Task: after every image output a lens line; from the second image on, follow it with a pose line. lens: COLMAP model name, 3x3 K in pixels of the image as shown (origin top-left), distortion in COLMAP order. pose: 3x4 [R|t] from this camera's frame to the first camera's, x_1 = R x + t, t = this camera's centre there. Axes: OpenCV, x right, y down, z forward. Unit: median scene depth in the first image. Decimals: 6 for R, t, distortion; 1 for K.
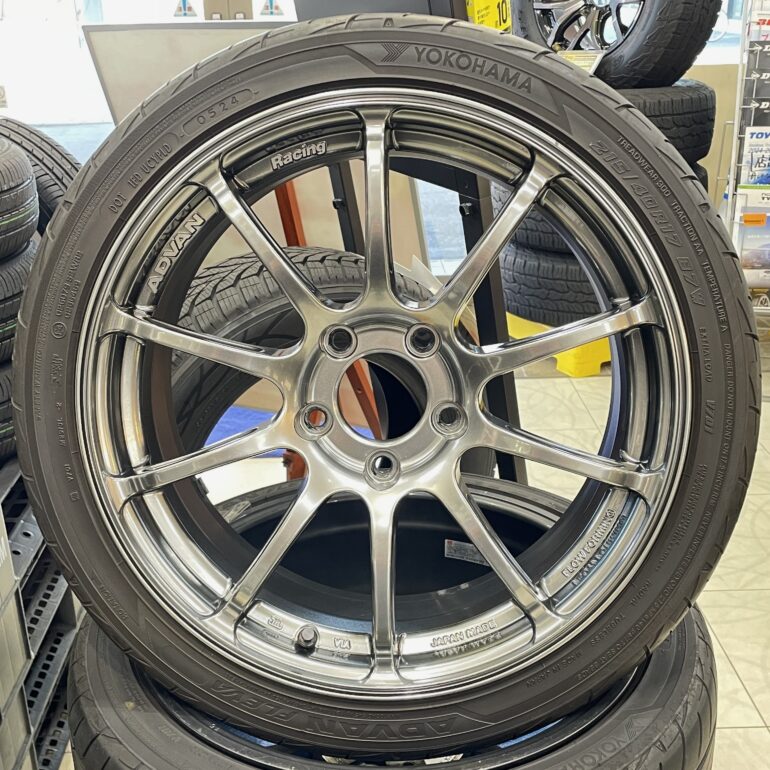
lens RADIAL K [[885.0, 0, 385.0], [0, 885.0, 385.0], [0, 0, 1]] dist [-0.000520, -0.006881]
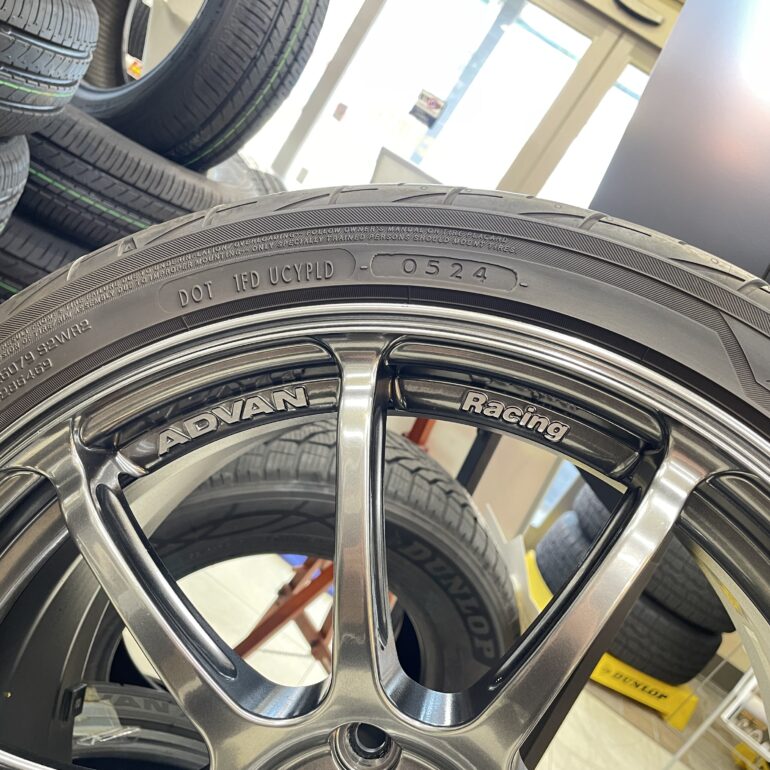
lens RADIAL K [[885.0, 0, 385.0], [0, 885.0, 385.0], [0, 0, 1]] dist [-0.000520, -0.006881]
pose [[0.793836, 0.587290, -0.157844, -0.090296], [-0.607646, 0.776391, -0.167281, -0.141734], [0.024306, 0.228707, 0.973192, 0.483547]]
